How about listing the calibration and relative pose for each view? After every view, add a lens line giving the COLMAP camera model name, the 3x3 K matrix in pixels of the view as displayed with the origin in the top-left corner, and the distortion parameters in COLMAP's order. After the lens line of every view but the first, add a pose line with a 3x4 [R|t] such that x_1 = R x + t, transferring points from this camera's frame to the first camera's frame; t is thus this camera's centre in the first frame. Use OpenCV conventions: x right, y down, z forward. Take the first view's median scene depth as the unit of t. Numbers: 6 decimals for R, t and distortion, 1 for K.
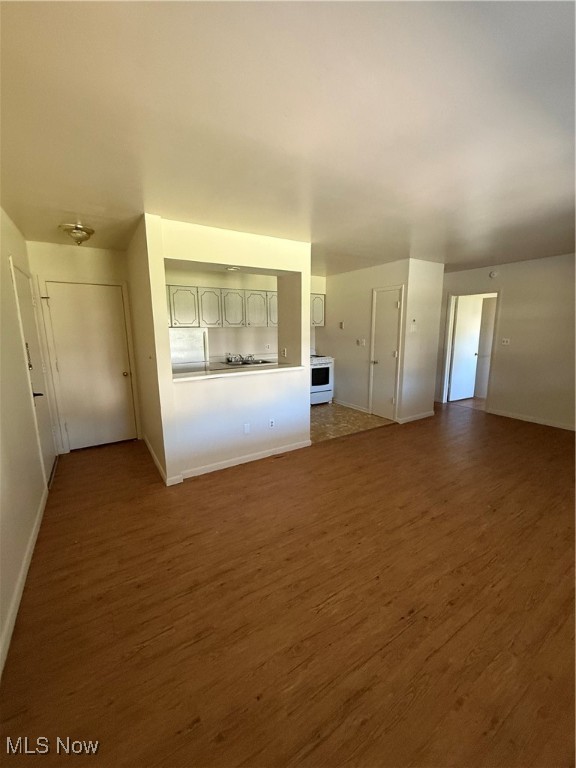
lens RADIAL K [[306.4, 0, 286.8], [0, 306.4, 381.3], [0, 0, 1]] dist [0.001496, 0.000089]
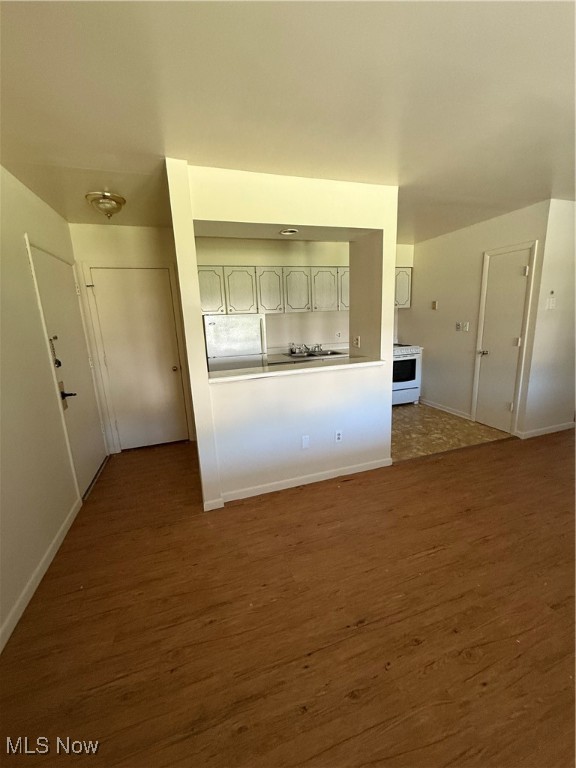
lens RADIAL K [[306.4, 0, 286.8], [0, 306.4, 381.3], [0, 0, 1]] dist [0.001496, 0.000089]
pose [[0.970775, 0.017021, -0.239388, 0.004898], [-0.007722, 0.999181, 0.039729, -0.022225], [0.239868, -0.036719, 0.970111, 0.187018]]
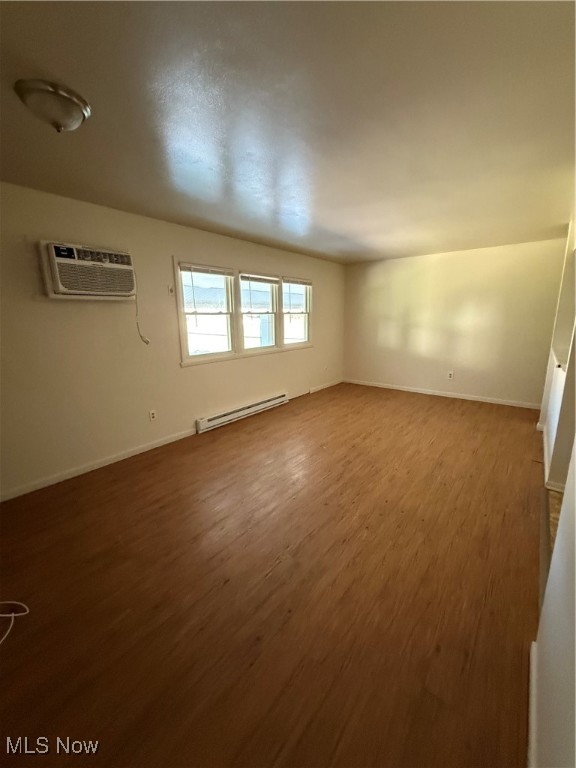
lens RADIAL K [[306.4, 0, 286.8], [0, 306.4, 381.3], [0, 0, 1]] dist [0.001496, 0.000089]
pose [[-0.946033, 0.090386, -0.311210, 0.694194], [-0.033406, 0.928003, 0.371071, -0.201788], [0.322344, 0.361442, -0.874902, 1.160837]]
